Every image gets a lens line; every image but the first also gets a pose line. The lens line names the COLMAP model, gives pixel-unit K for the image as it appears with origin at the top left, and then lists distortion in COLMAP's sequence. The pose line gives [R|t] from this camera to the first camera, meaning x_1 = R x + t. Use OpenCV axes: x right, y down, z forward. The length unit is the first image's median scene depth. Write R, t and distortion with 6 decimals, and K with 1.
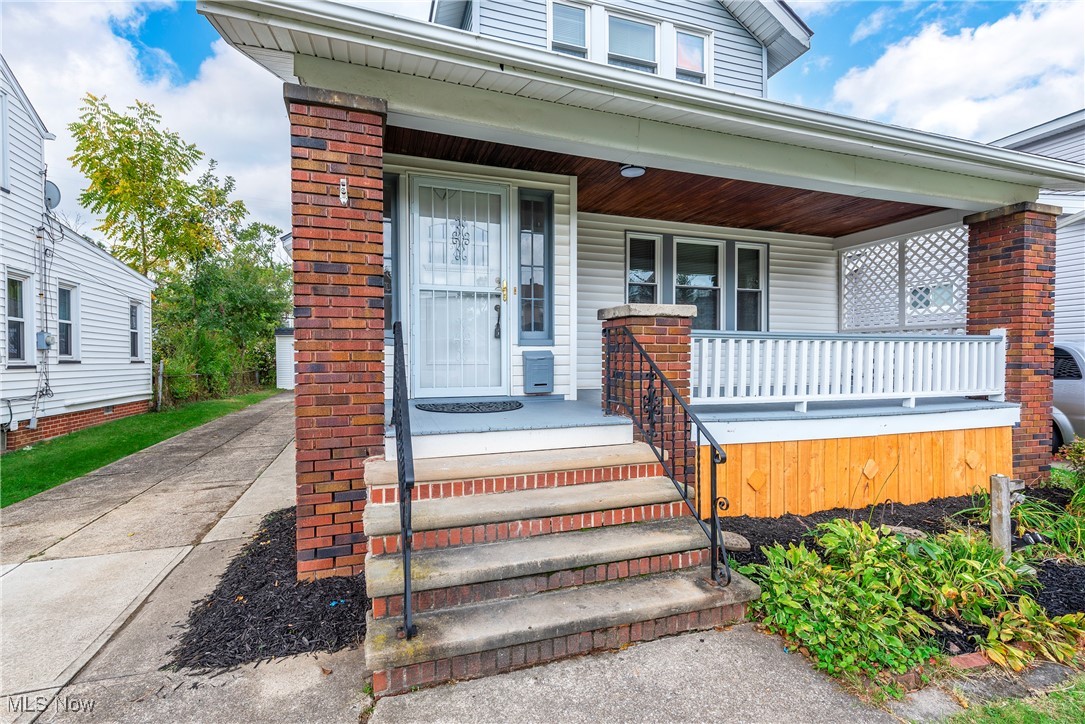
lens RADIAL K [[508.7, 0, 544.5], [0, 508.7, 354.6], [0, 0, 1]] dist [0.002115, -0.000616]
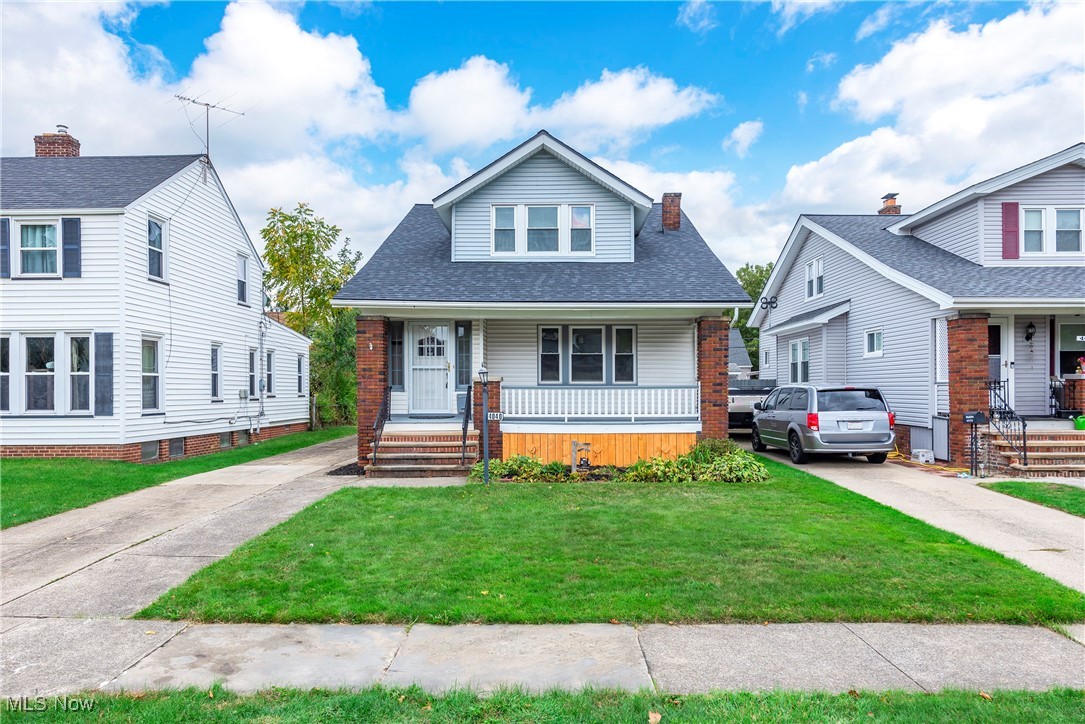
lens RADIAL K [[754.5, 0, 541.4], [0, 754.5, 370.4], [0, 0, 1]] dist [0.004204, 0.000428]
pose [[0.942778, -0.008176, -0.333322, 0.600985], [0.003207, 0.999875, -0.015455, -0.024481], [0.333406, 0.013502, 0.942687, -0.852941]]
